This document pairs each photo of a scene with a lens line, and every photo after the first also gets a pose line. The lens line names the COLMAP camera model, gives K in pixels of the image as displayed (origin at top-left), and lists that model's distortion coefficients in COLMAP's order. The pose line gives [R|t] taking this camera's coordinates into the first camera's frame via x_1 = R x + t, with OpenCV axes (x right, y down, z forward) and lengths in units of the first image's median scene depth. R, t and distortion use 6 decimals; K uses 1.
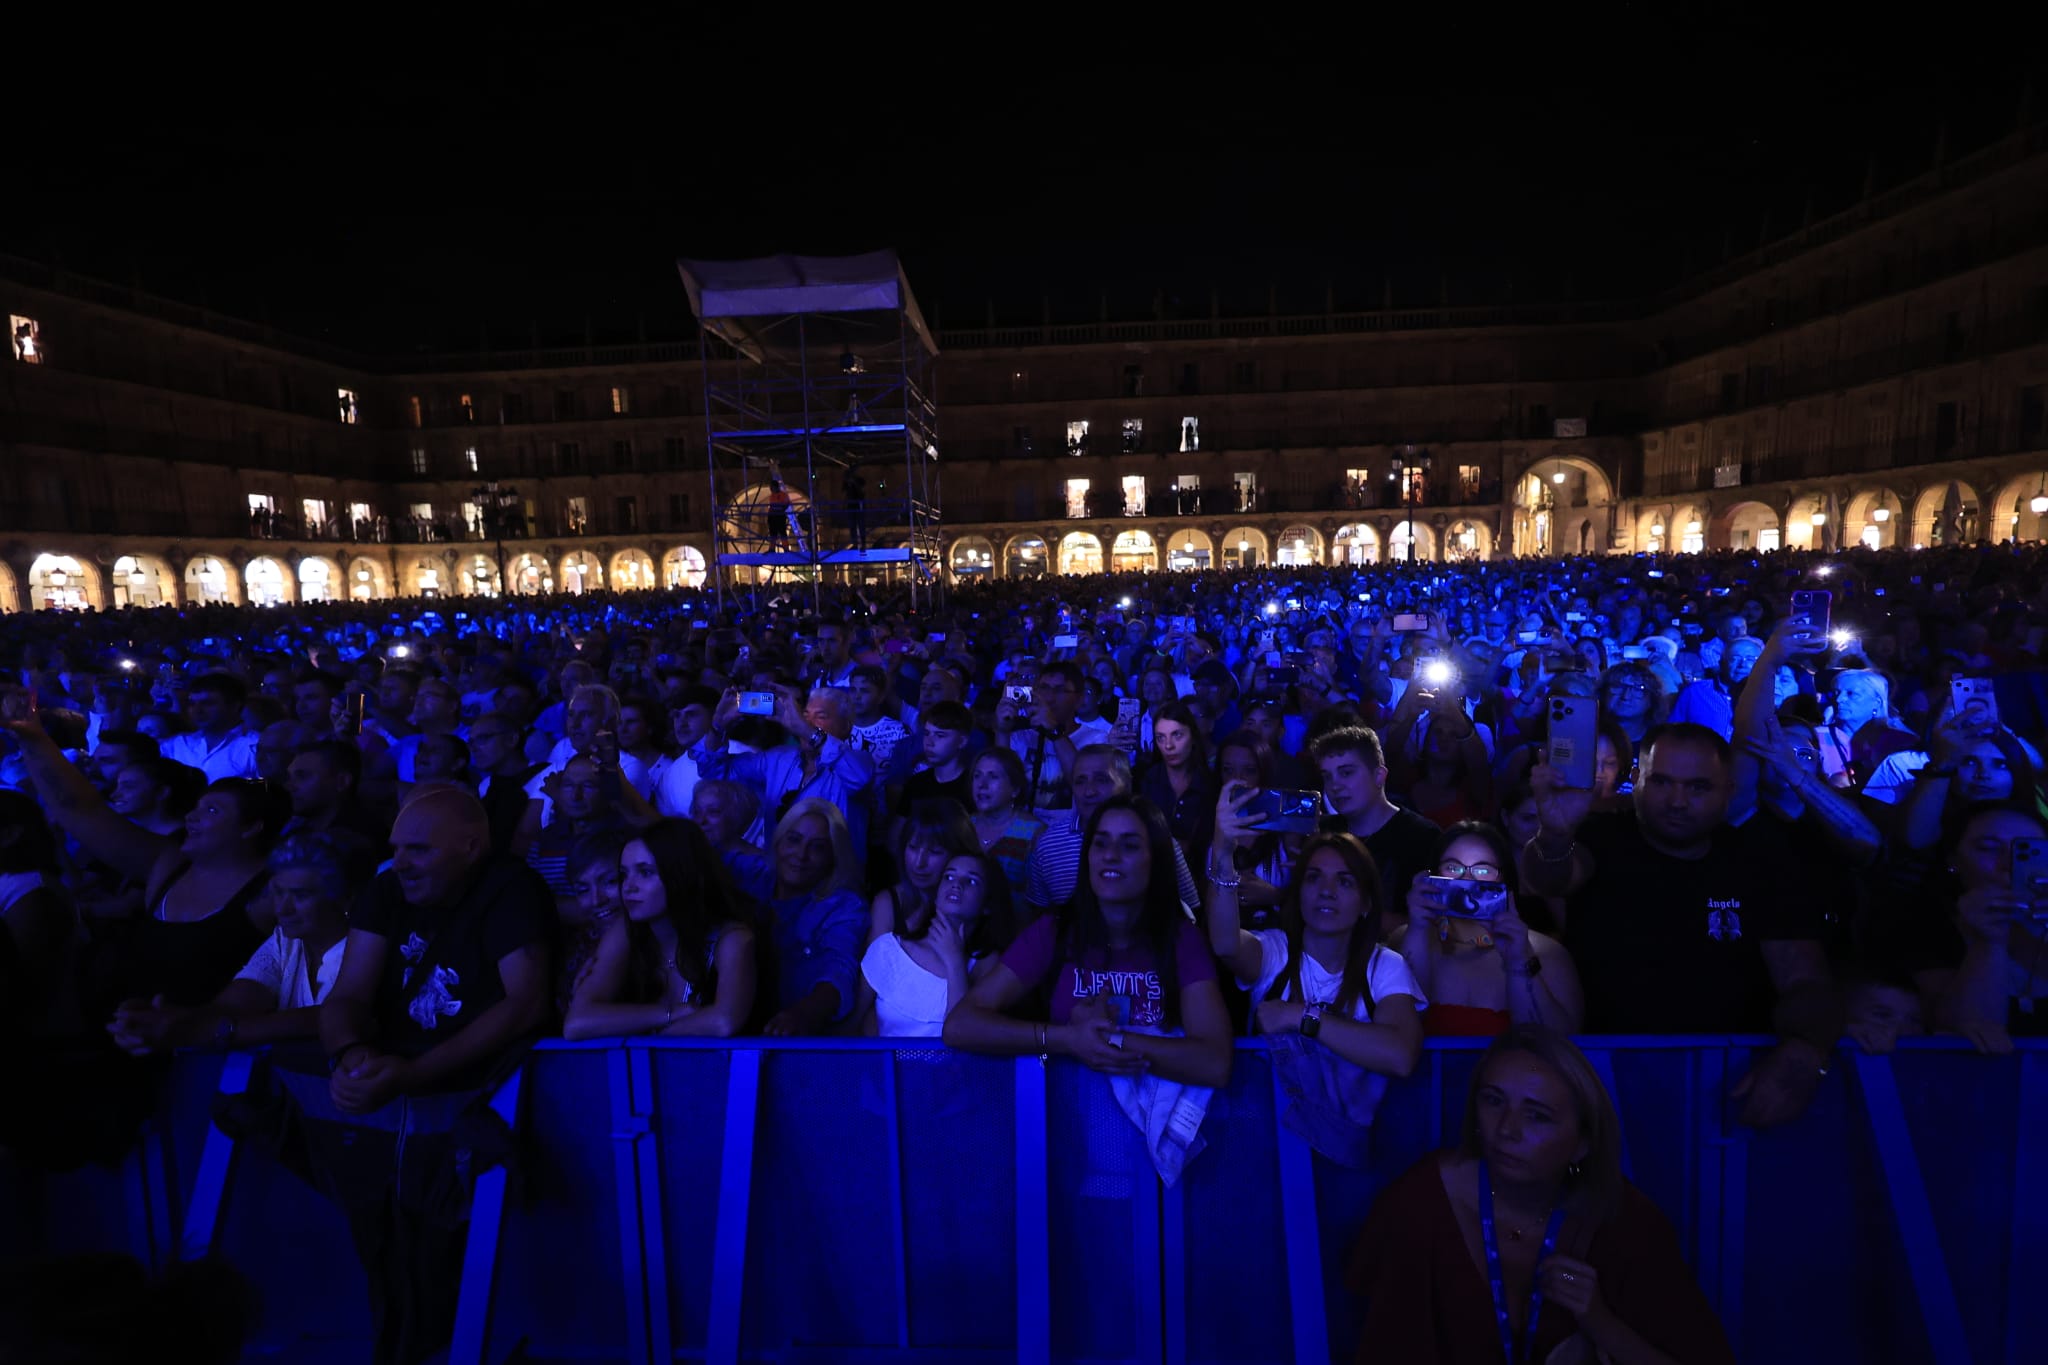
lens RADIAL K [[945.8, 0, 1024.0], [0, 945.8, 682.5], [0, 0, 1]] dist [0.001367, 0.000938]
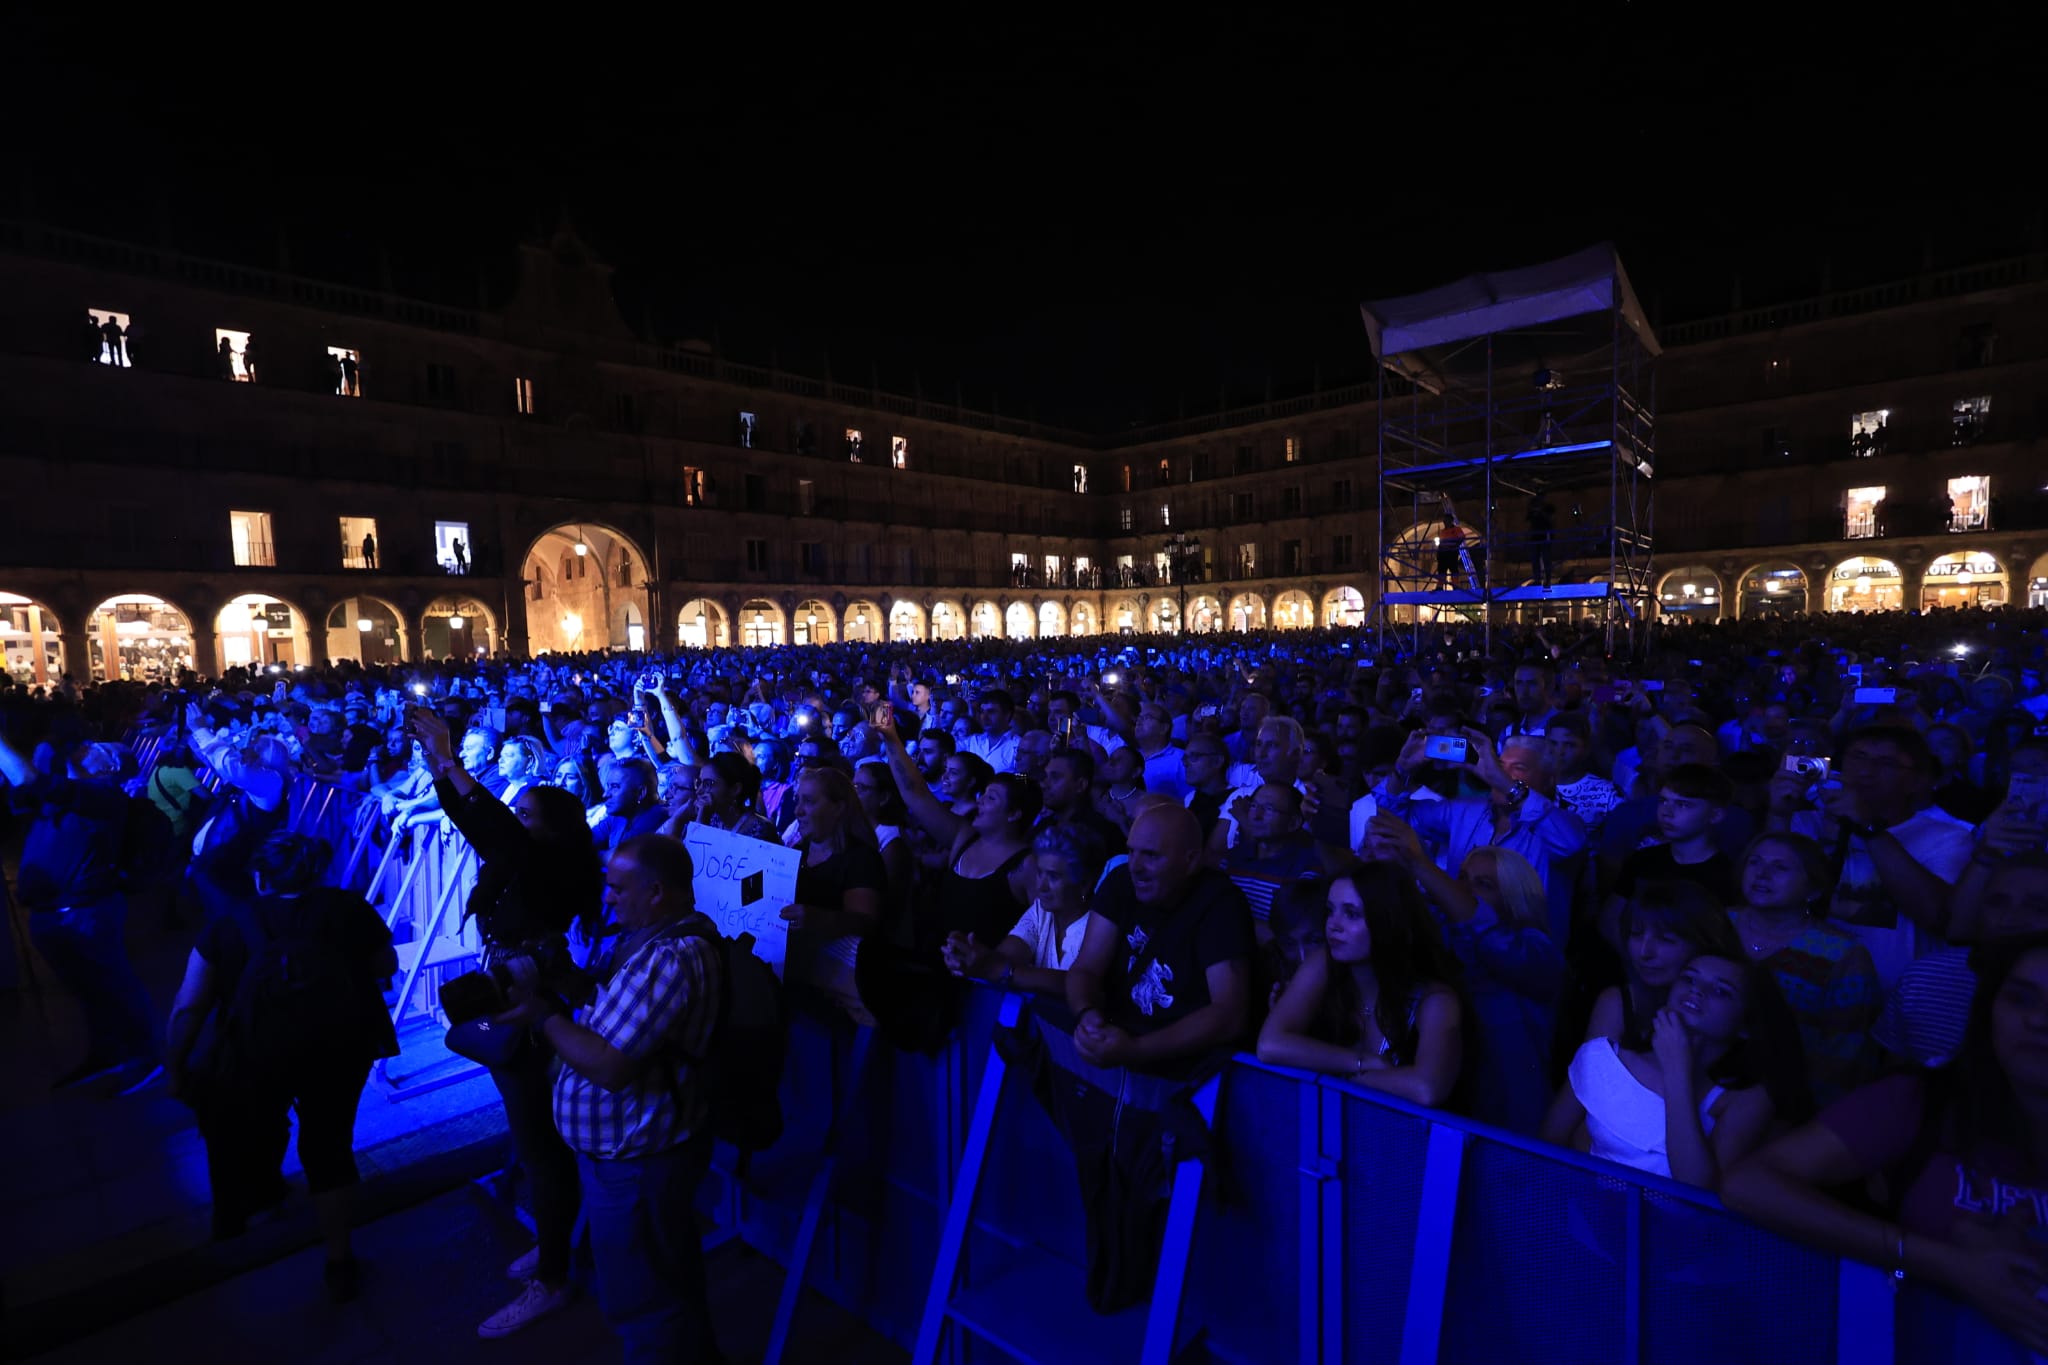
lens RADIAL K [[941.7, 0, 1033.5], [0, 941.7, 700.3], [0, 0, 1]] dist [0.001138, 0.000148]
pose [[0.795176, 0.052012, -0.604144, -0.012325], [-0.066129, 0.997810, -0.001137, 0.000842], [0.602762, 0.040856, 0.796875, 0.002762]]
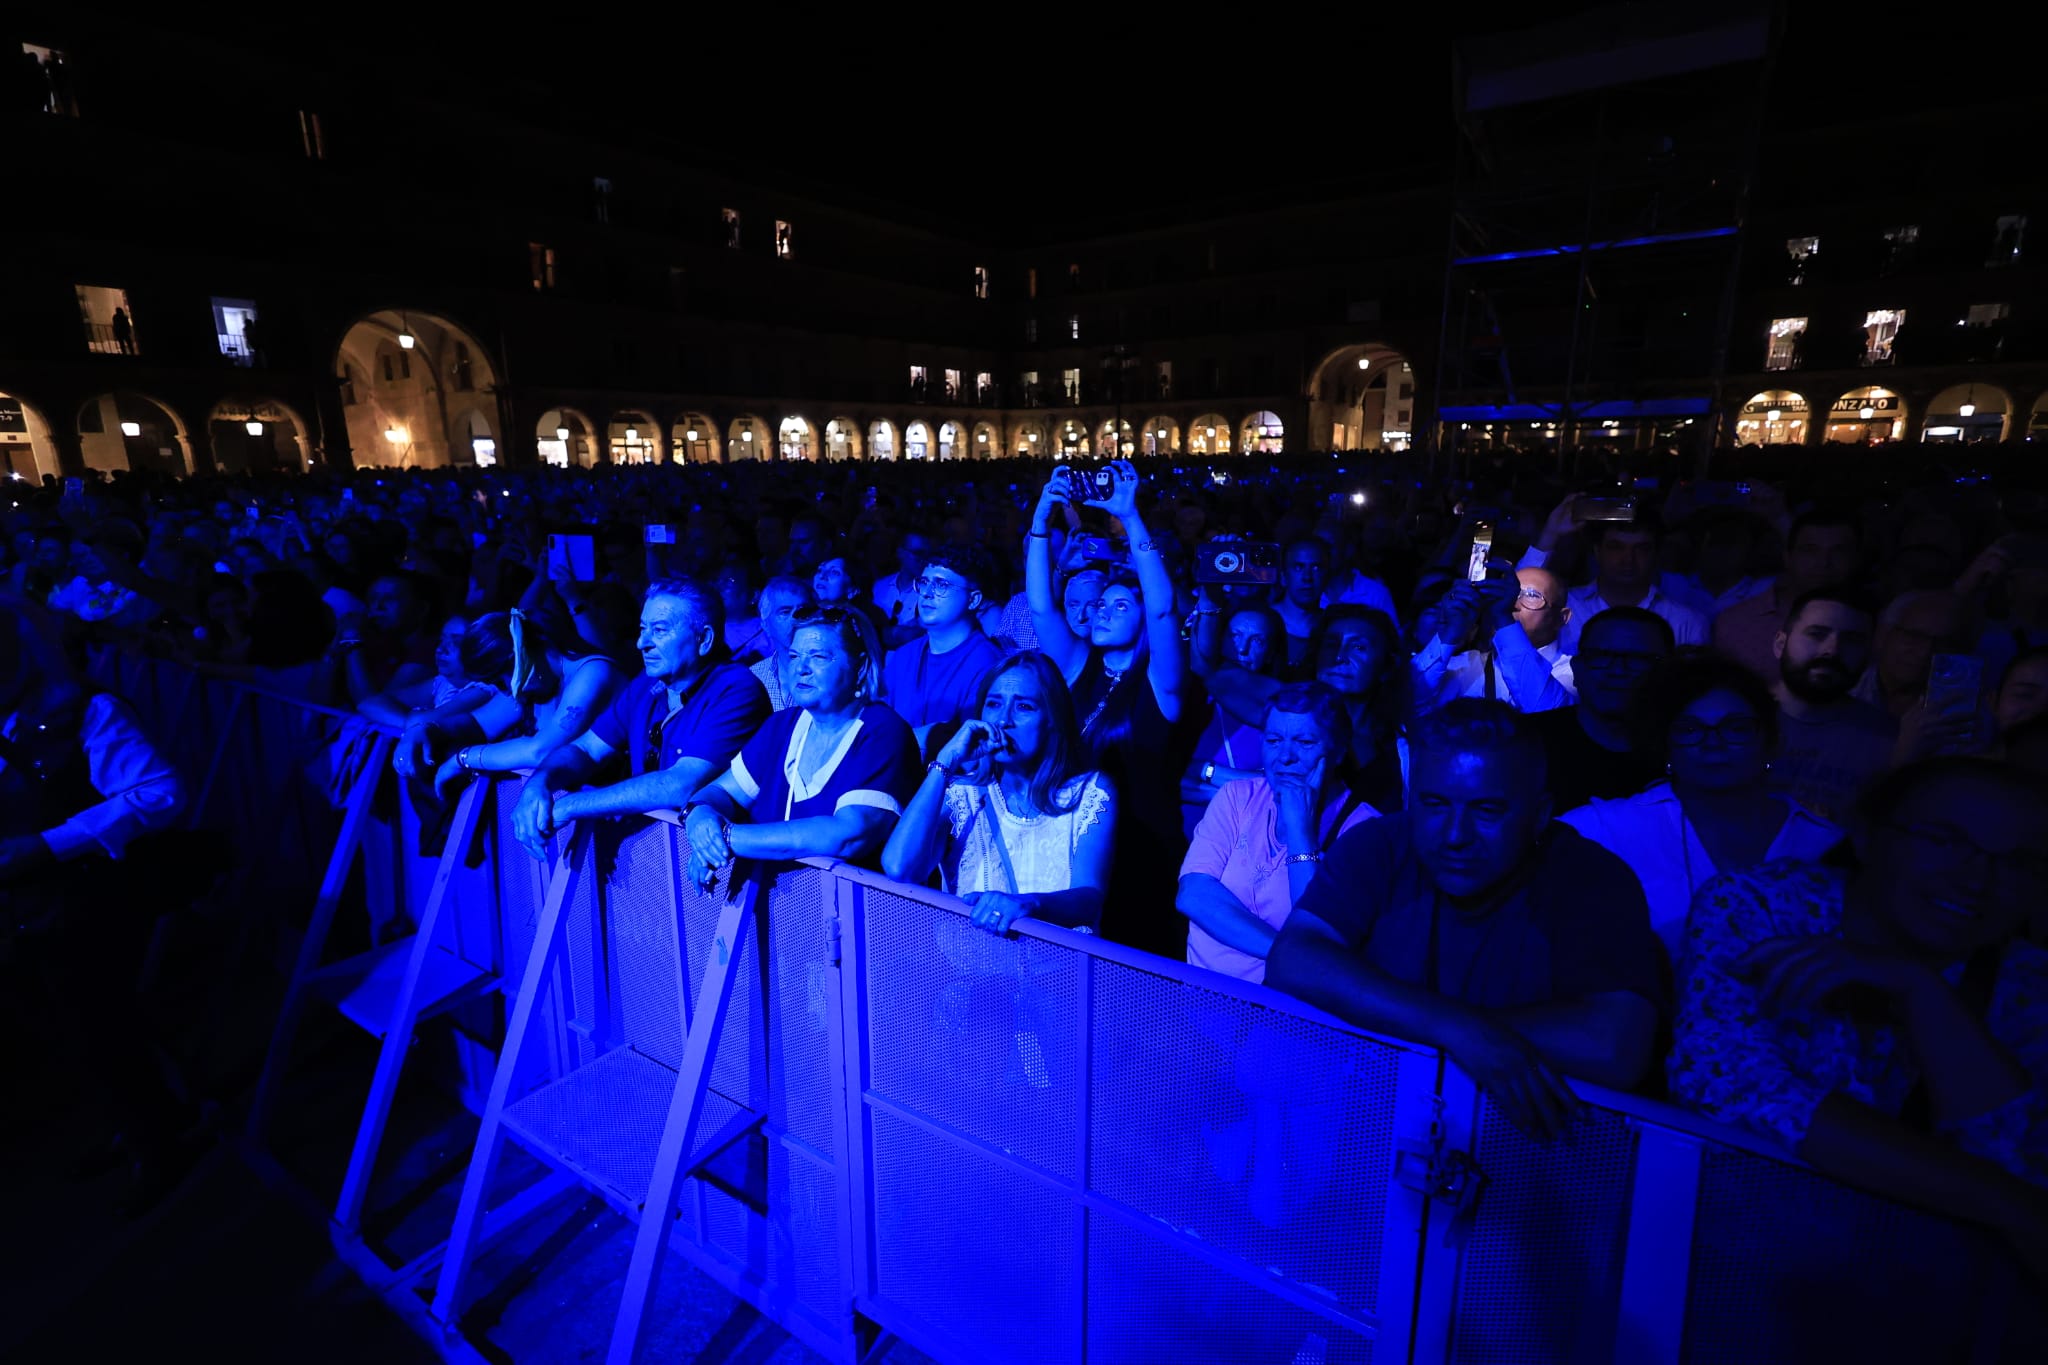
lens RADIAL K [[945.8, 0, 1024.0], [0, 945.8, 682.5], [0, 0, 1]] dist [0.001367, 0.000938]
pose [[0.868138, 0.134465, -0.477760, -0.107219], [-0.071236, 0.986392, 0.148176, 0.006076], [0.491184, -0.094604, 0.865903, 0.022425]]
